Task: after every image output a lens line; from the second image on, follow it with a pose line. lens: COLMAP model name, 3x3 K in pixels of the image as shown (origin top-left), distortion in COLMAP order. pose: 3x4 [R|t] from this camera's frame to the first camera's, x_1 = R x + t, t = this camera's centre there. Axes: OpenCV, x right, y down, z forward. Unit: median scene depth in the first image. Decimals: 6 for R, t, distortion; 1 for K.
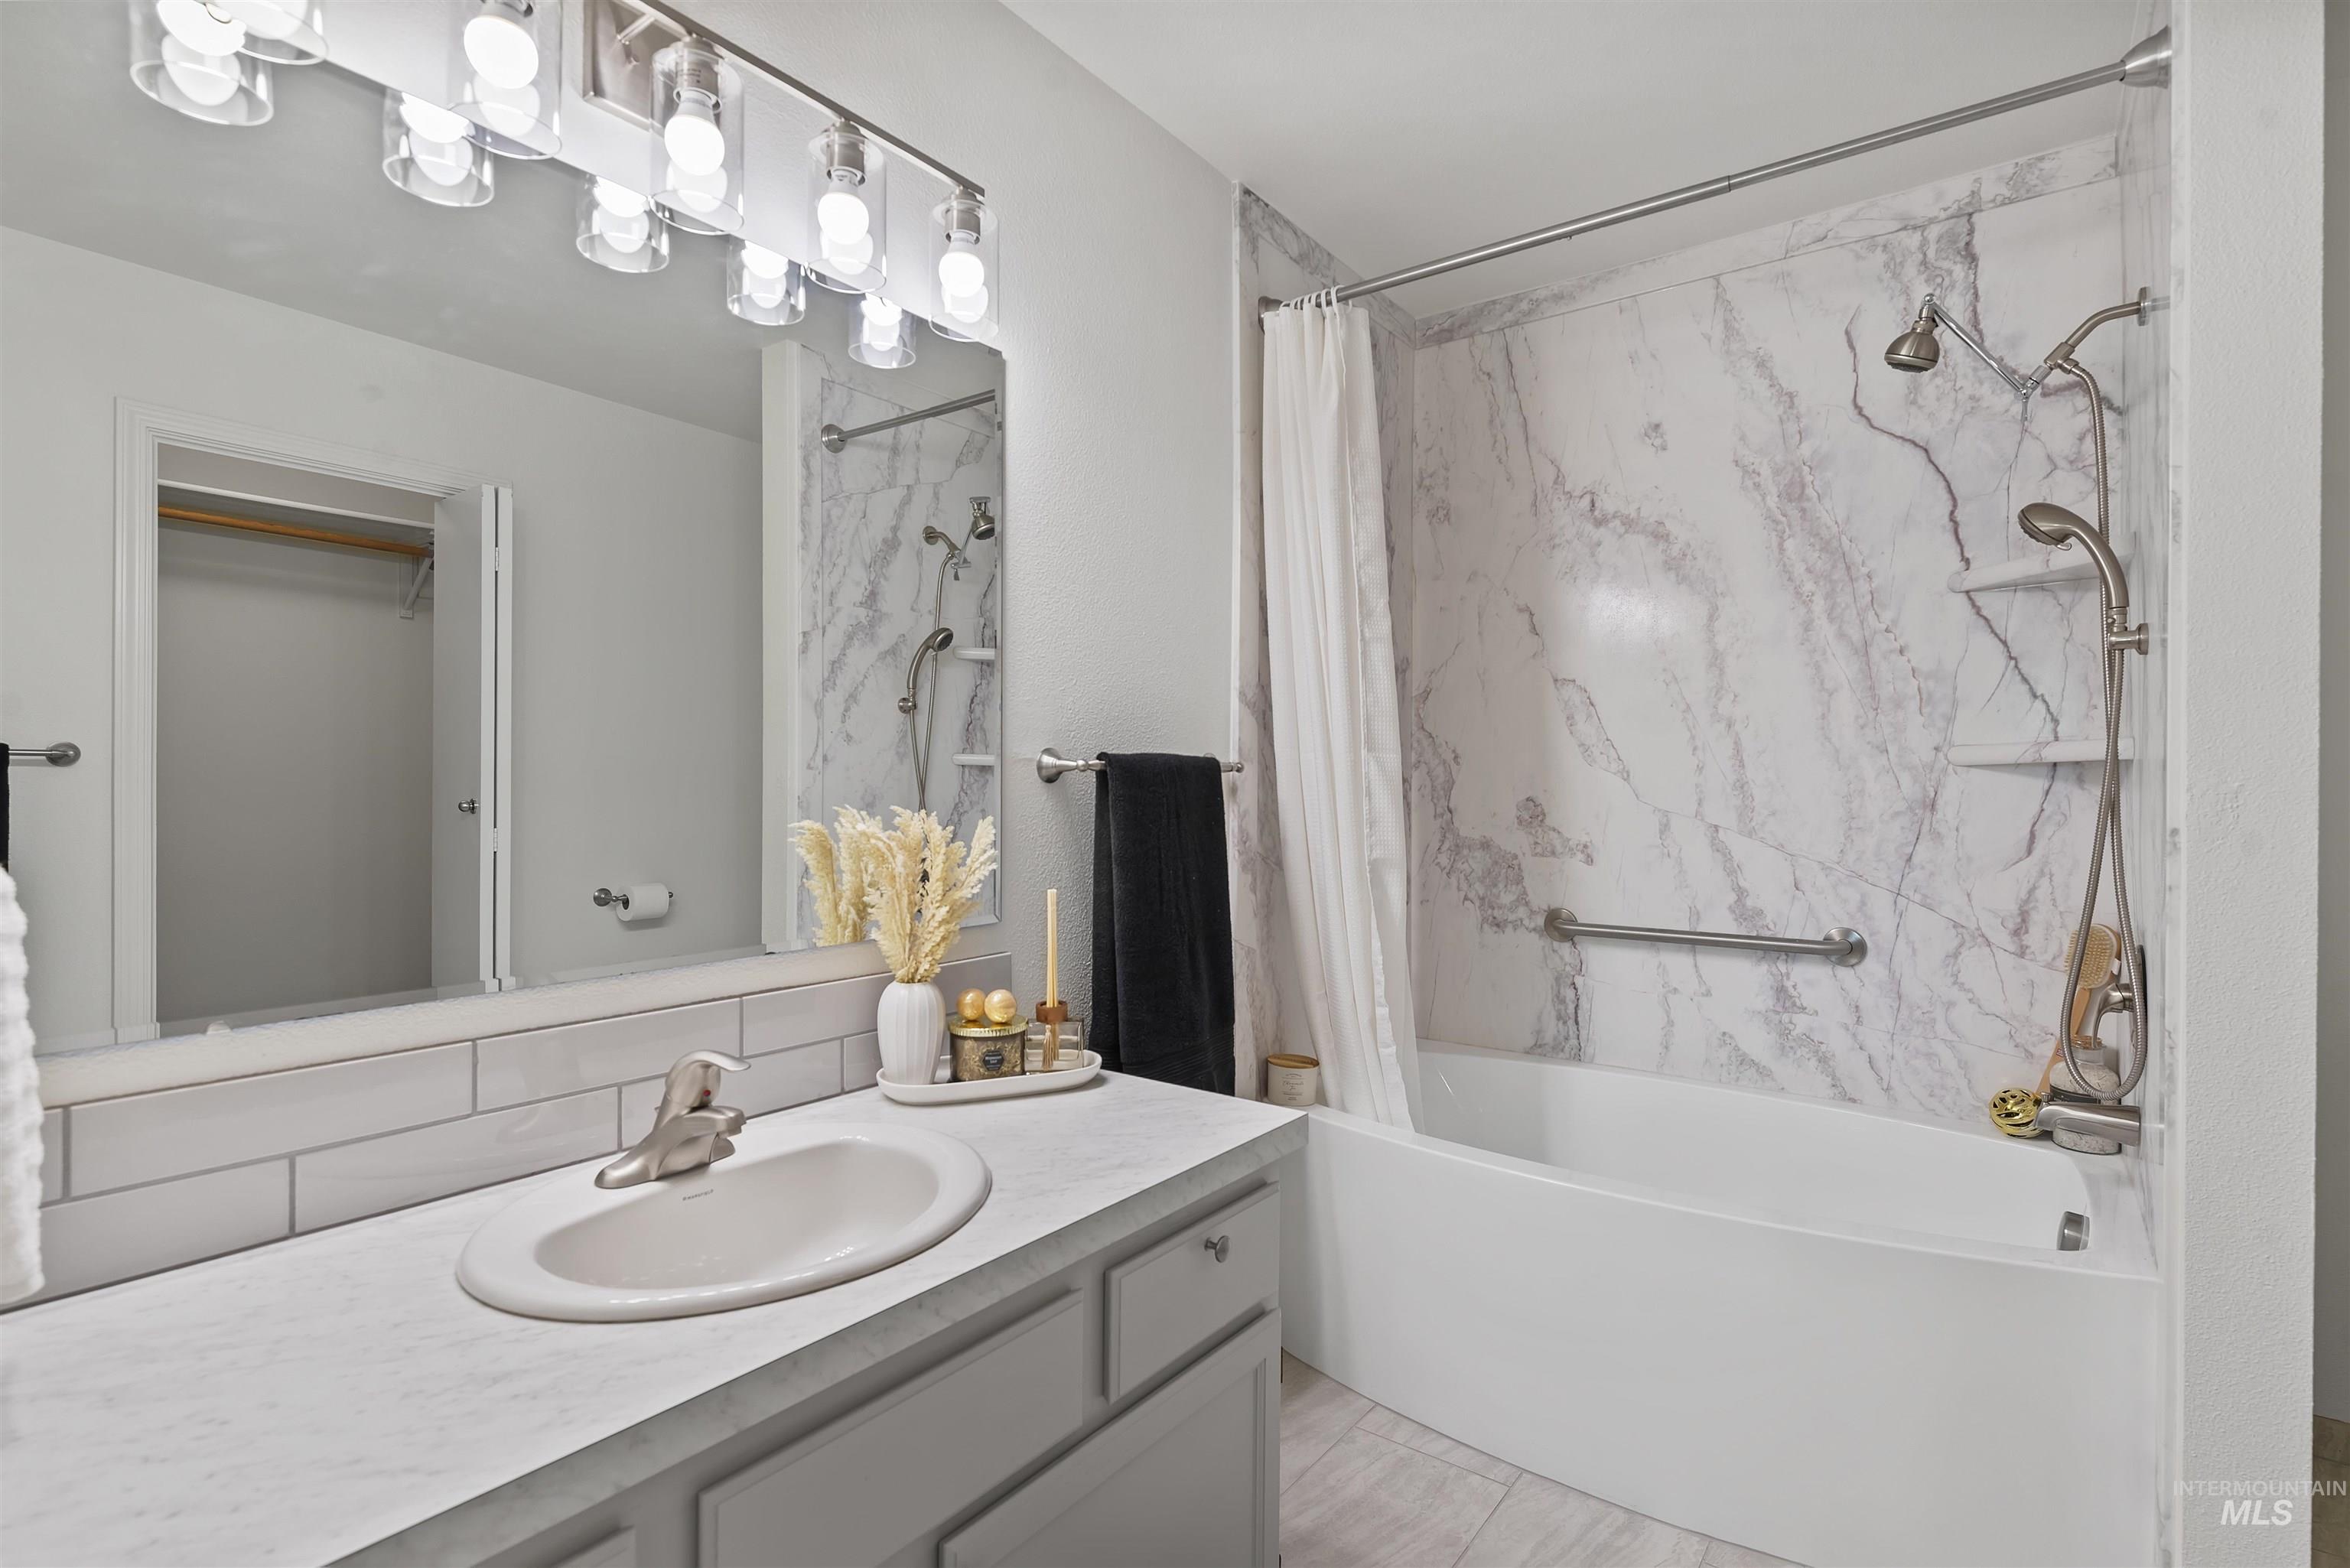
lens RADIAL K [[1113.1, 0, 1204.1], [0, 1113.1, 793.0], [0, 0, 1]] dist [-0.001737, -0.000379]
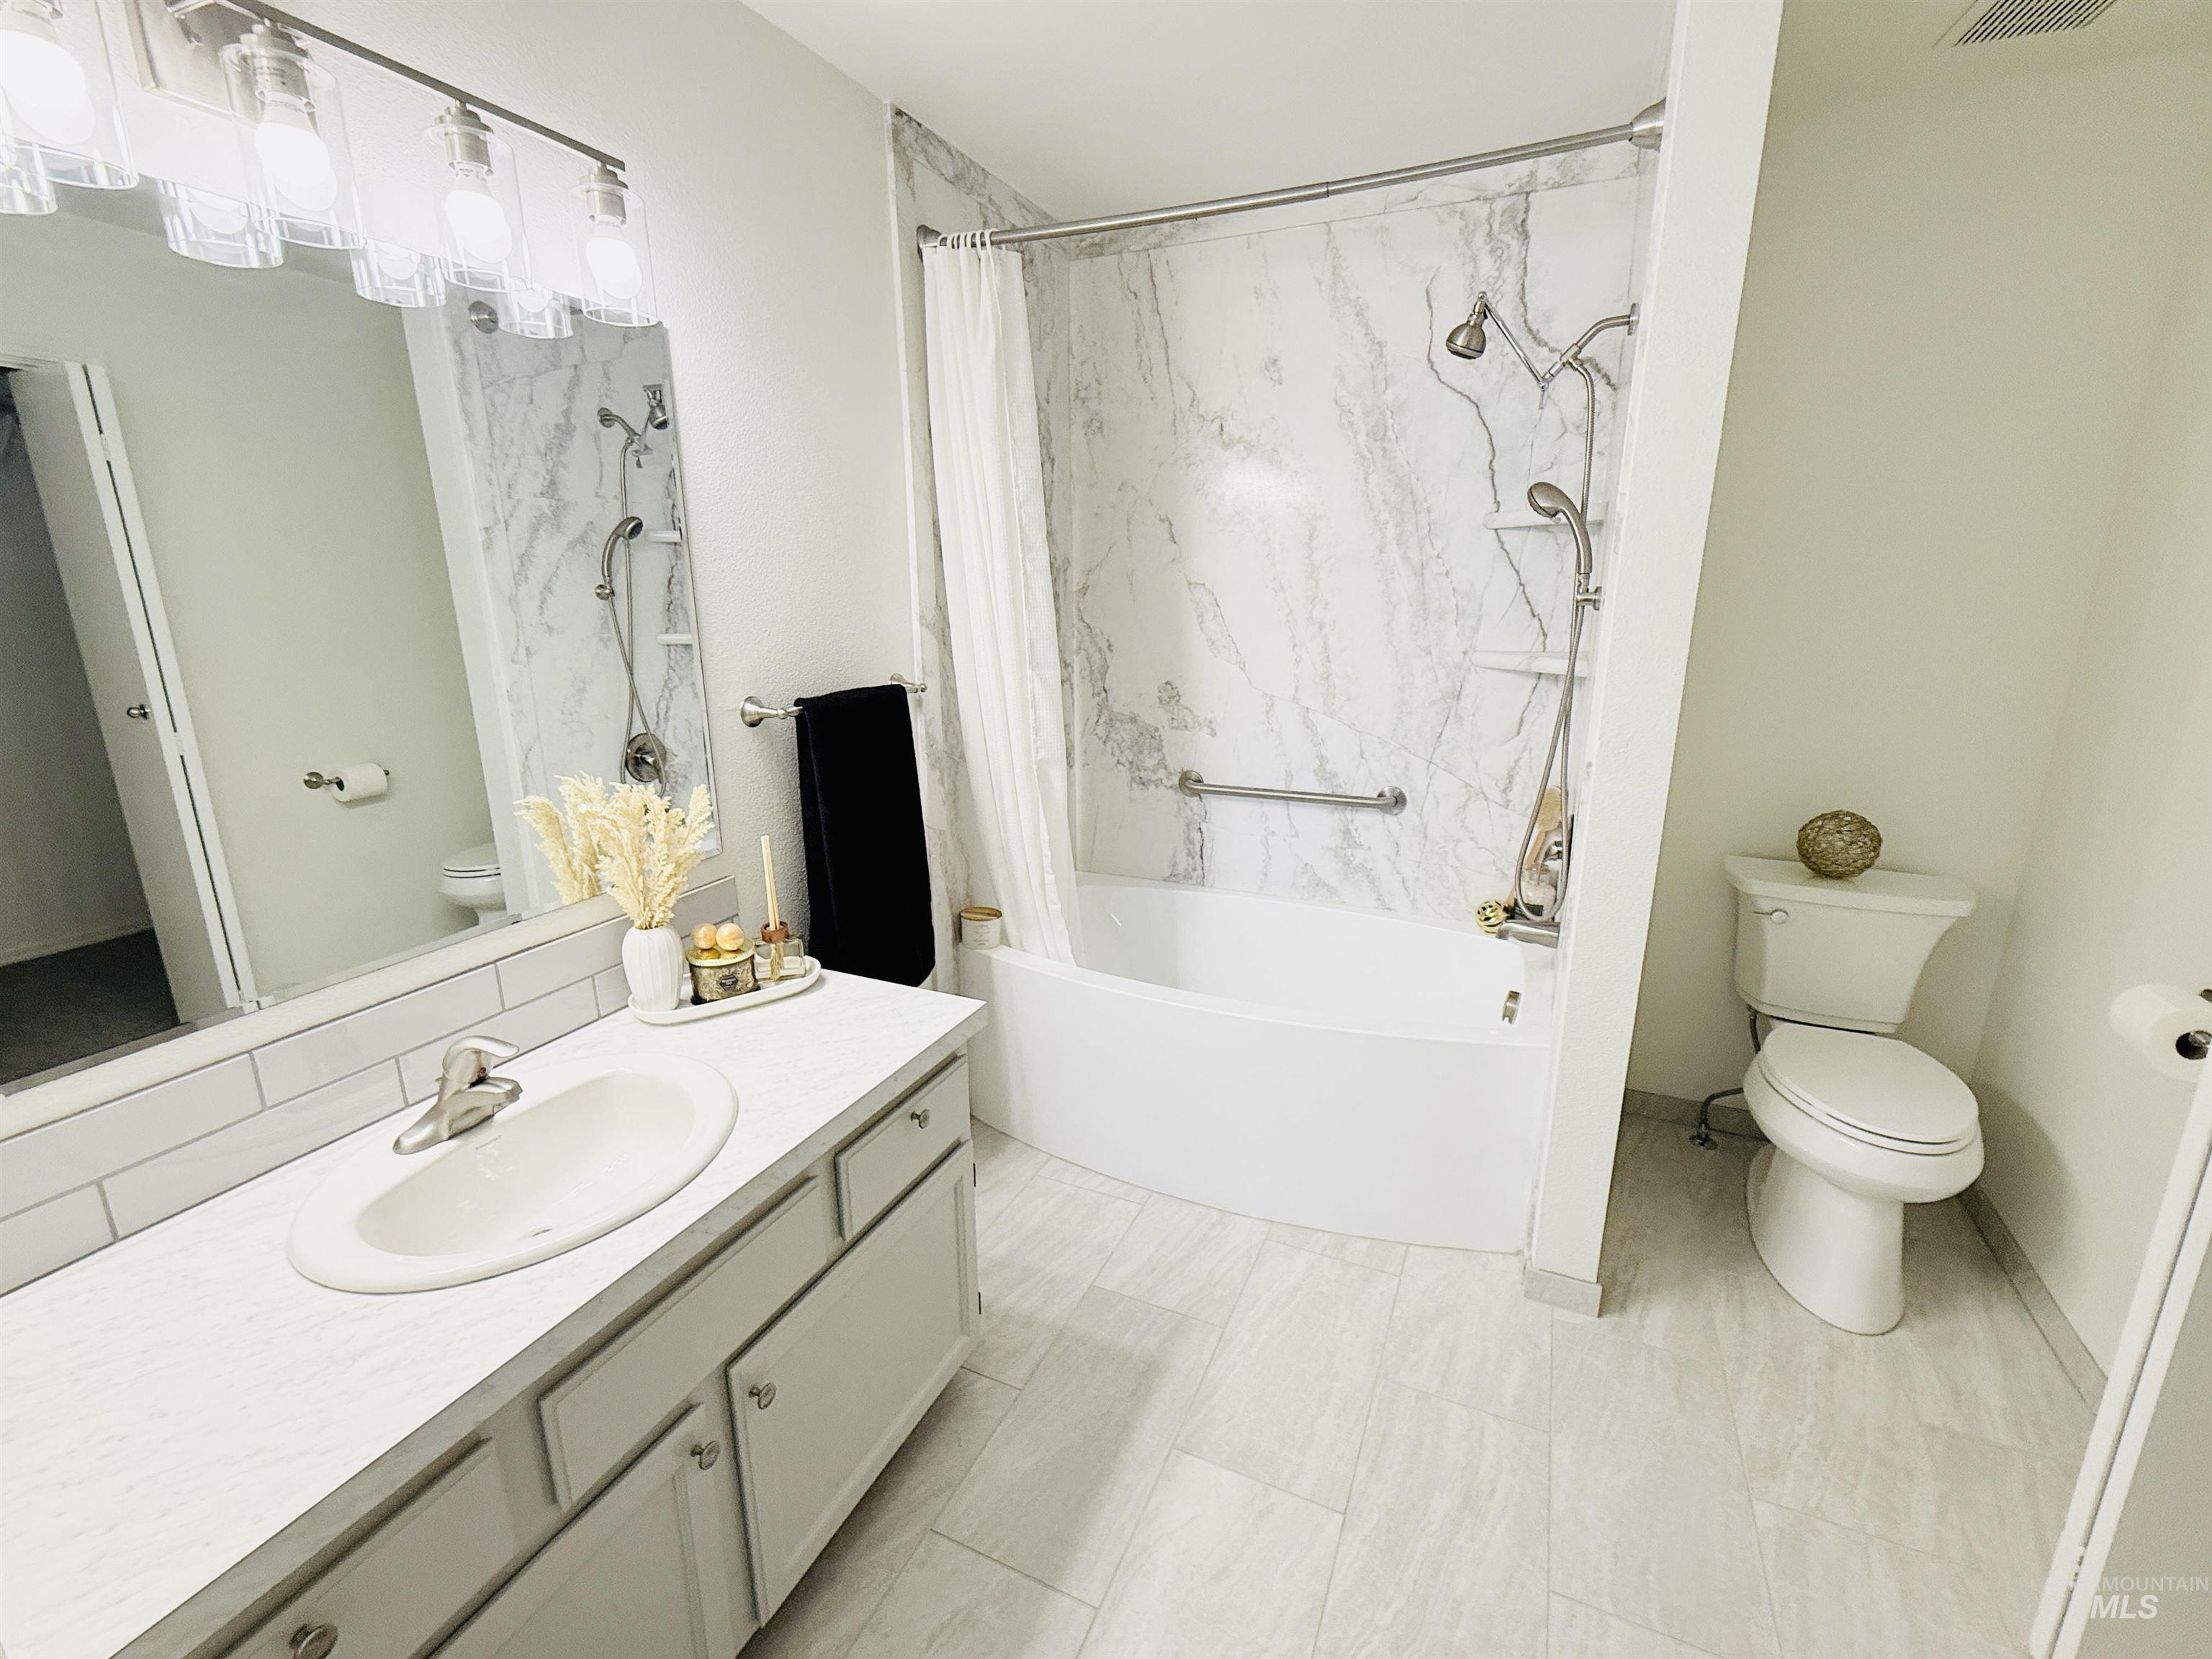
lens RADIAL K [[965.7, 0, 1120.3], [0, 965.7, 831.1], [0, 0, 1]] dist [0.001212, -0.000010]
pose [[0.977237, -0.059445, 0.203653, 0.017694], [0.006749, 0.968167, 0.250214, -0.123681], [-0.212044, -0.243144, 0.946530, -0.042535]]
